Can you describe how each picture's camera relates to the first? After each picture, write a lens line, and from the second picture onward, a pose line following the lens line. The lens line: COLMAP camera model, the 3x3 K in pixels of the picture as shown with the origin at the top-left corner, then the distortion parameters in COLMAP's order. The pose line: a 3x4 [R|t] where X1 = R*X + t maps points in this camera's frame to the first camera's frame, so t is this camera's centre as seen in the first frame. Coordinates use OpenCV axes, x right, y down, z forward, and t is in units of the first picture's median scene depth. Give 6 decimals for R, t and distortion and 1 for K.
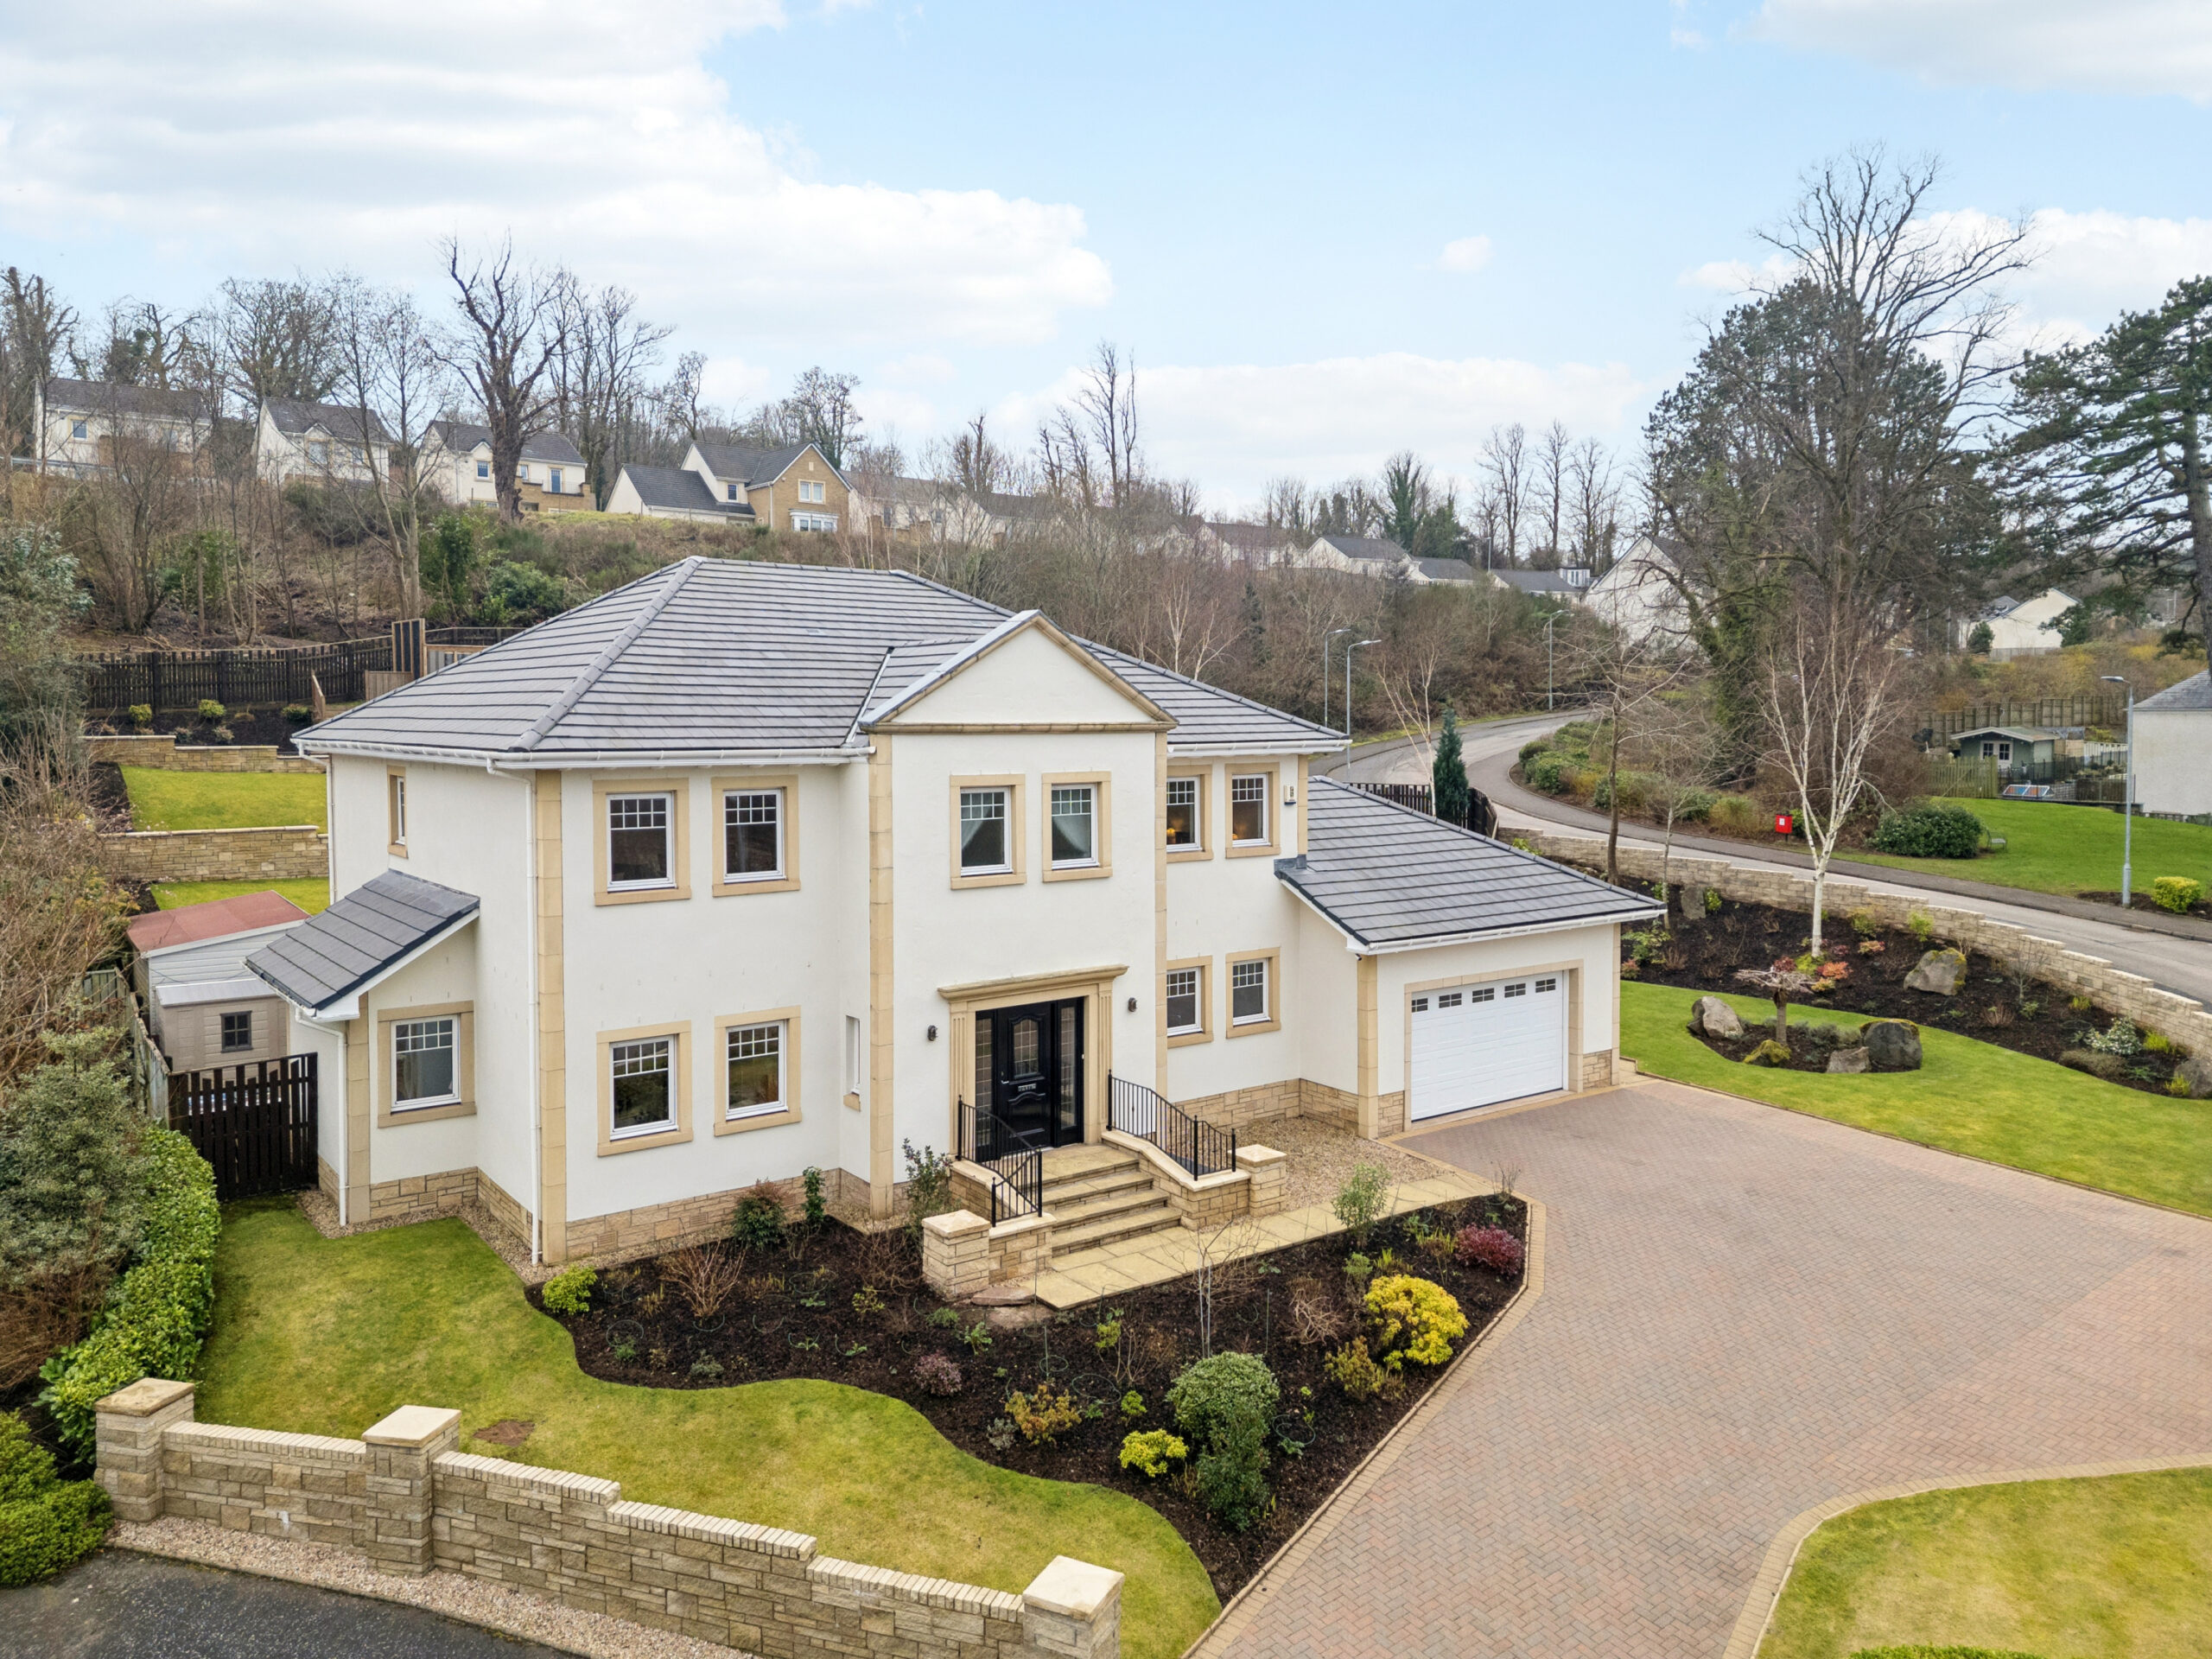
lens RADIAL K [[1546.6, 0, 1106.0], [0, 1546.6, 829.5], [0, 0, 1]] dist [0.086158, -0.072198]
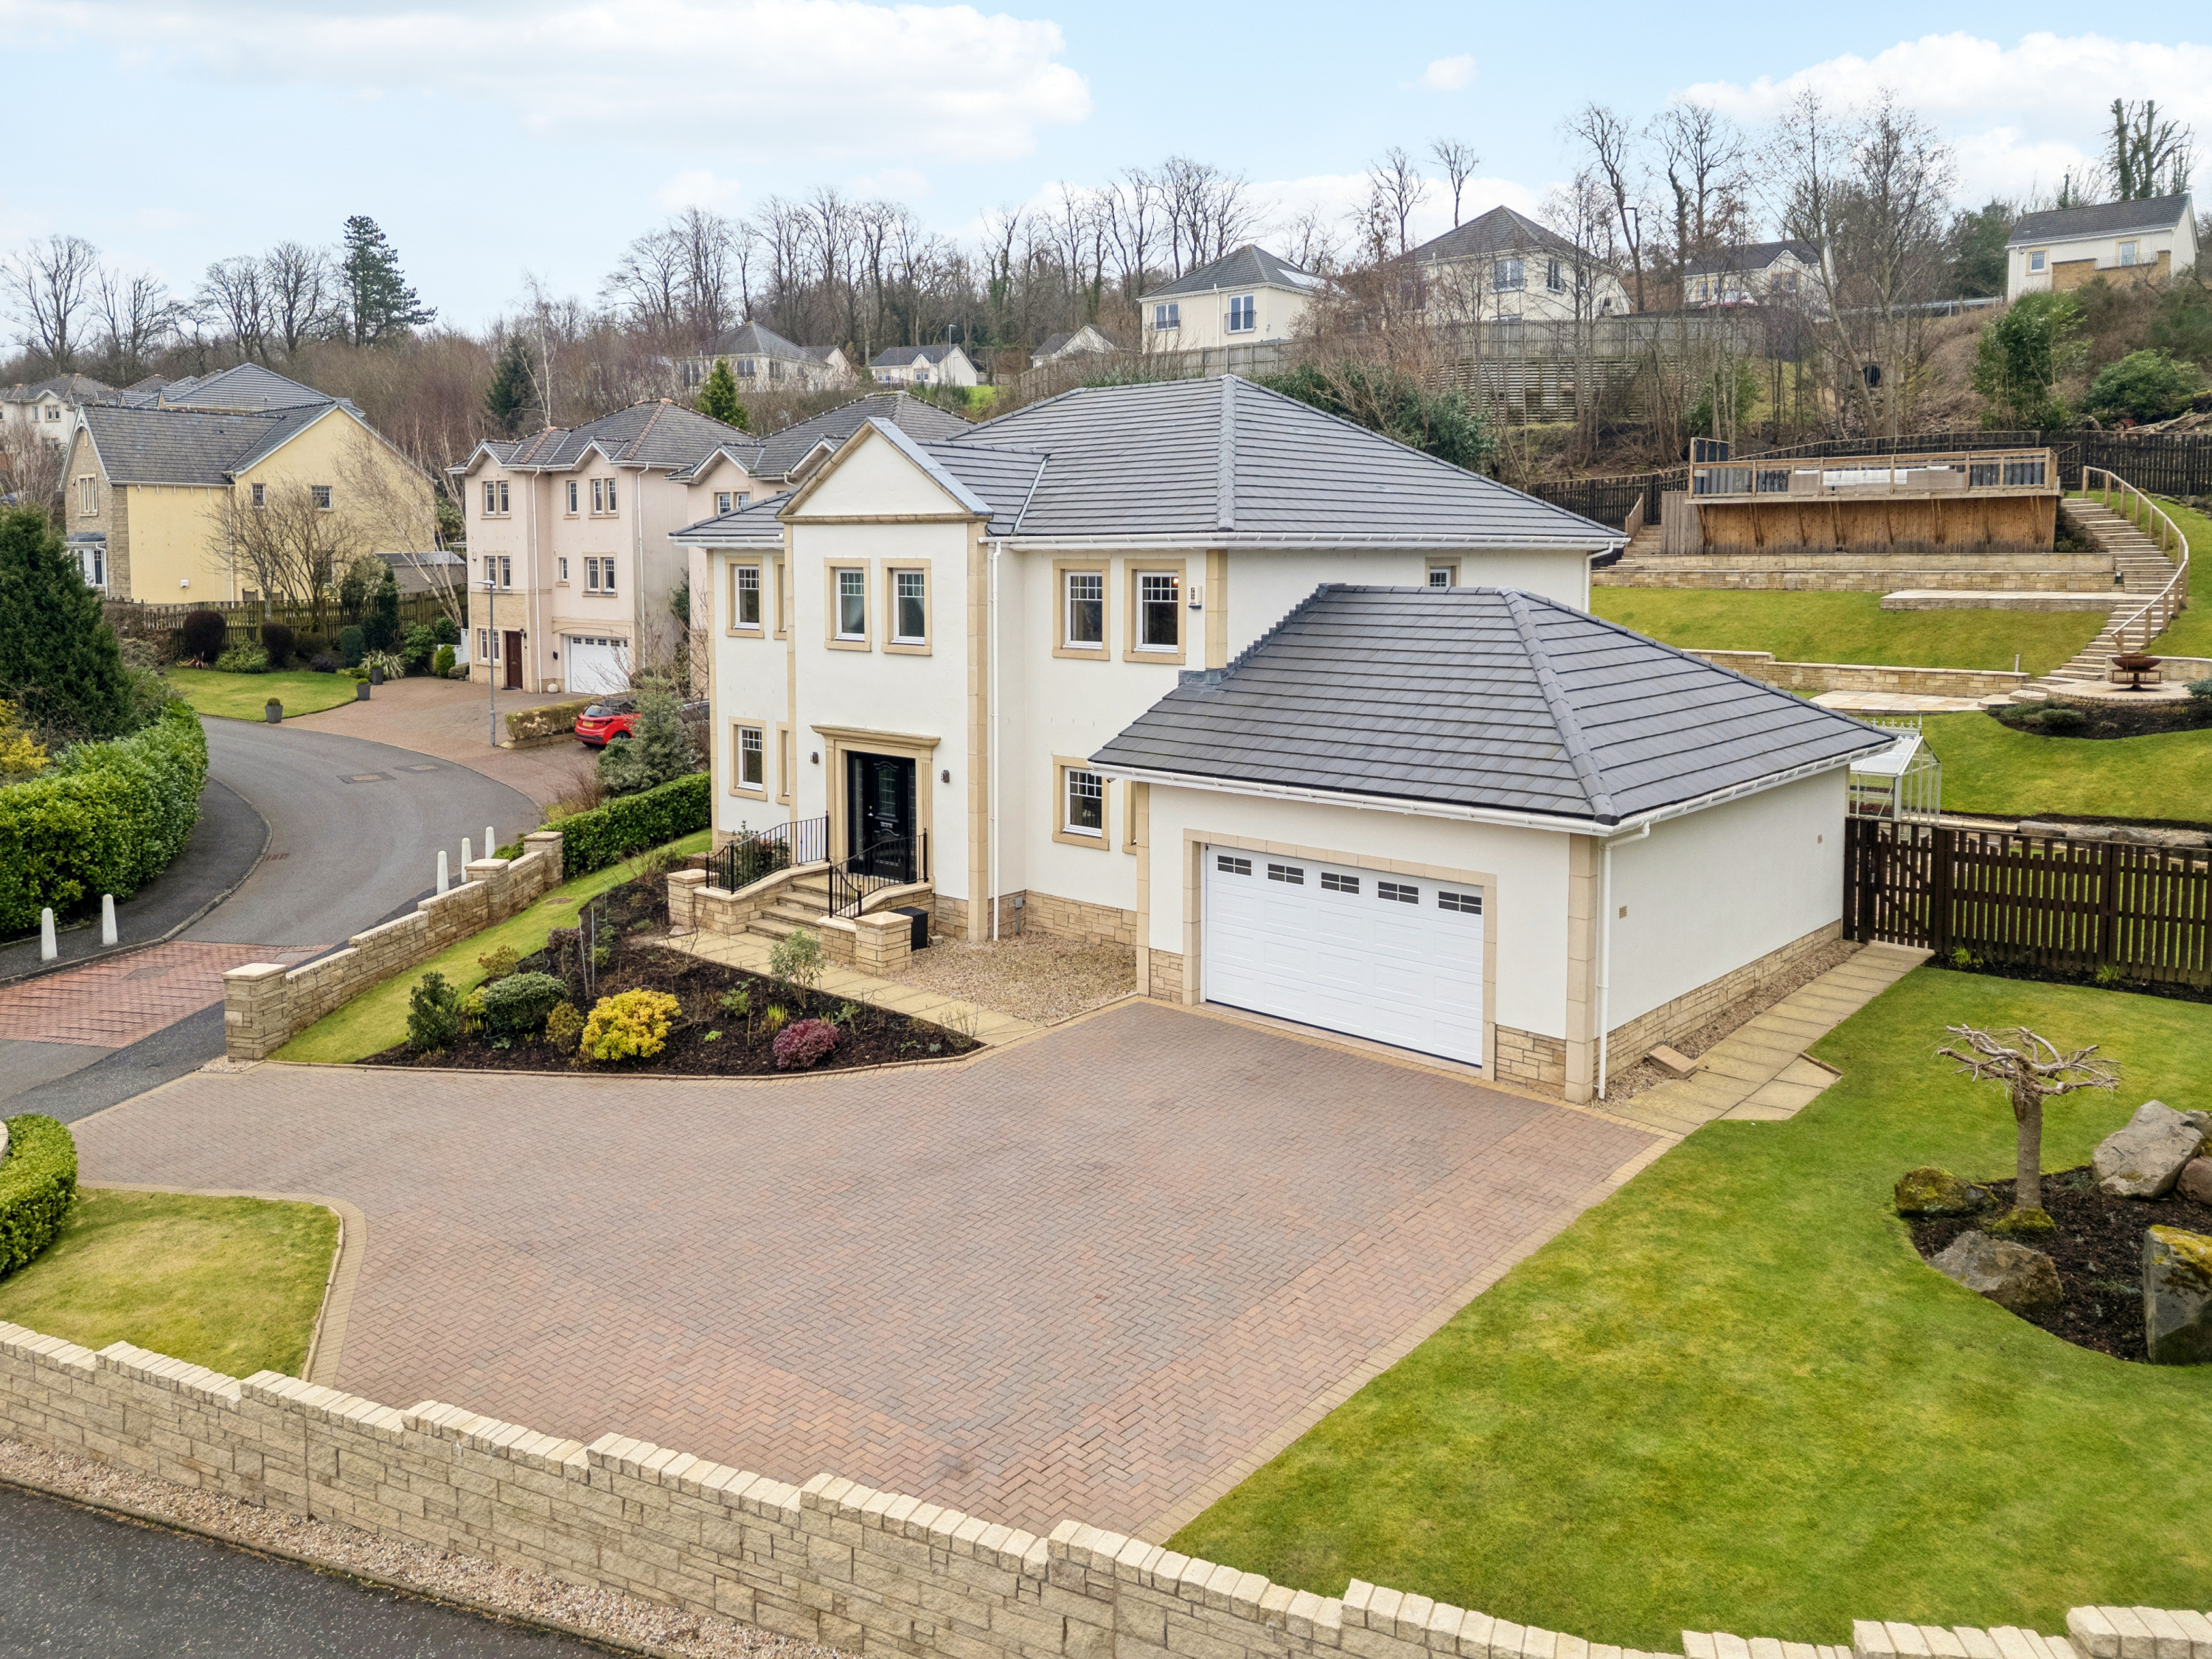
lens RADIAL K [[1578.0, 0, 1119.8], [0, 1578.0, 756.3], [0, 0, 1]] dist [0.080784, -0.082602]
pose [[0.211353, 0.125207, -0.969357, 1.111895], [-0.074607, 0.990934, 0.111727, -0.033301], [0.974558, 0.048707, 0.218778, 0.871161]]
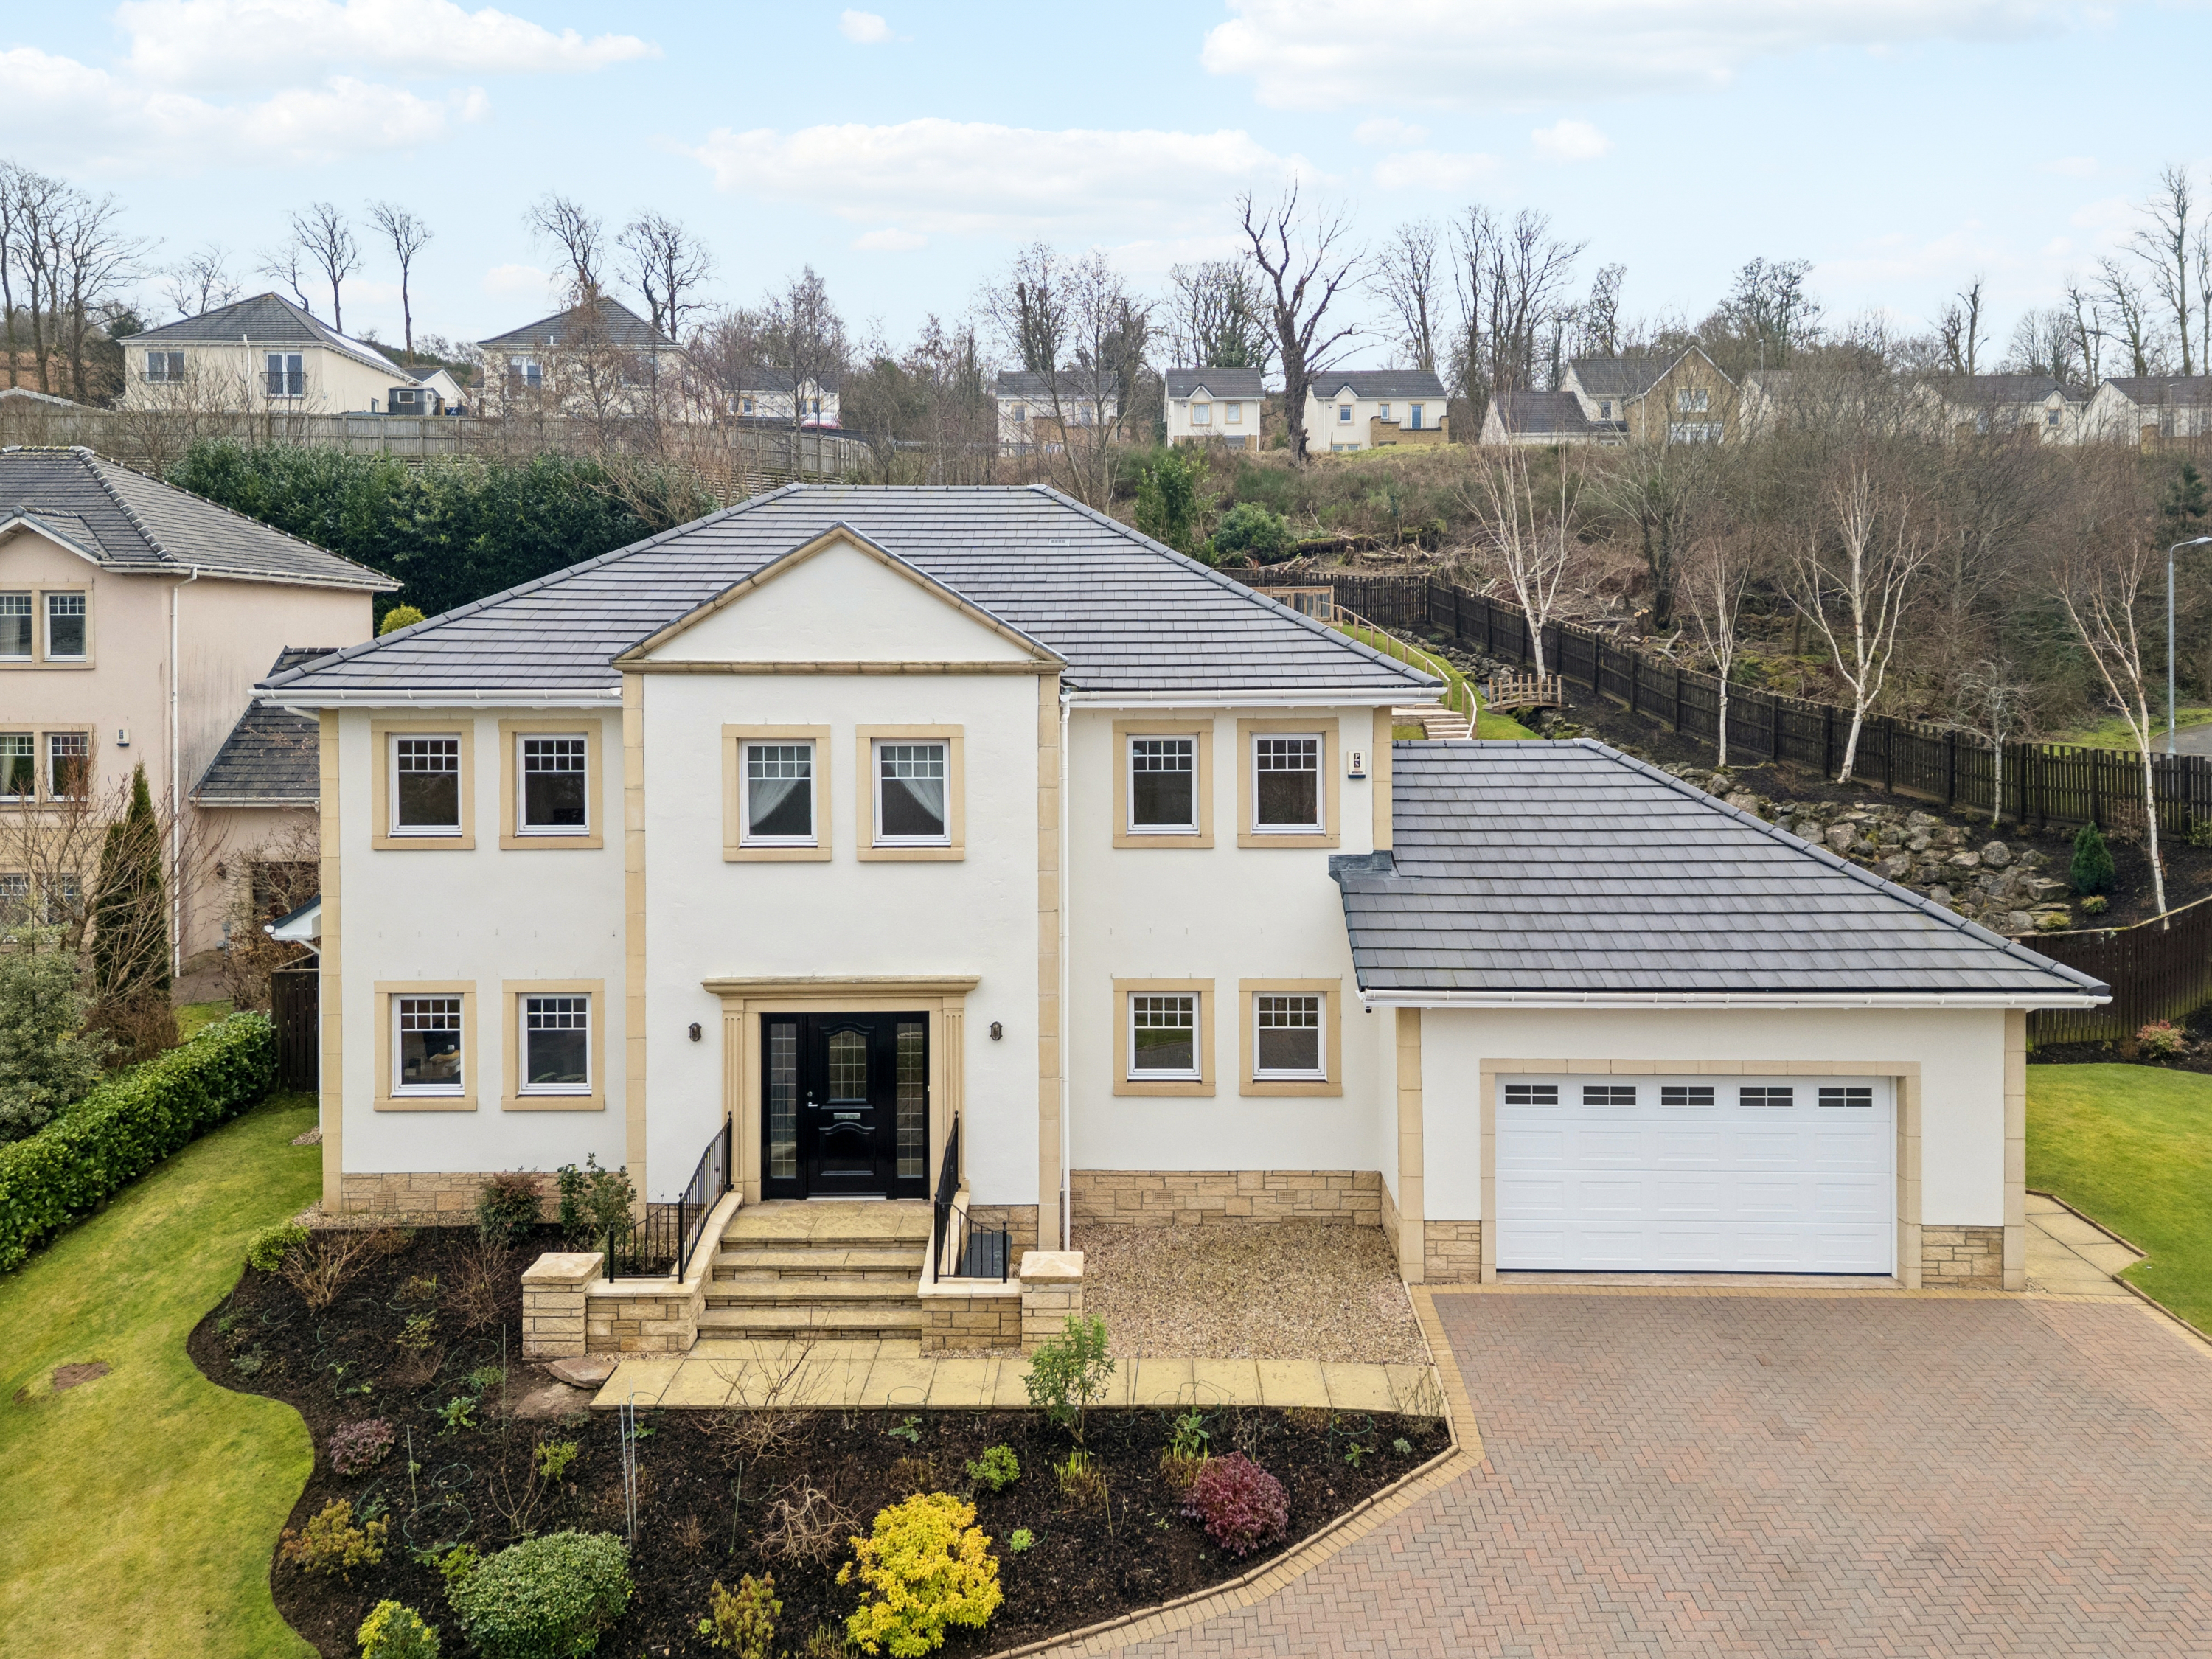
lens RADIAL K [[1578.0, 0, 1119.8], [0, 1578.0, 756.3], [0, 0, 1]] dist [0.080784, -0.082602]
pose [[0.796793, 0.038323, -0.603035, 0.527163], [-0.043166, 0.999047, 0.006454, -0.029338], [0.602708, 0.020888, 0.797688, 0.410340]]
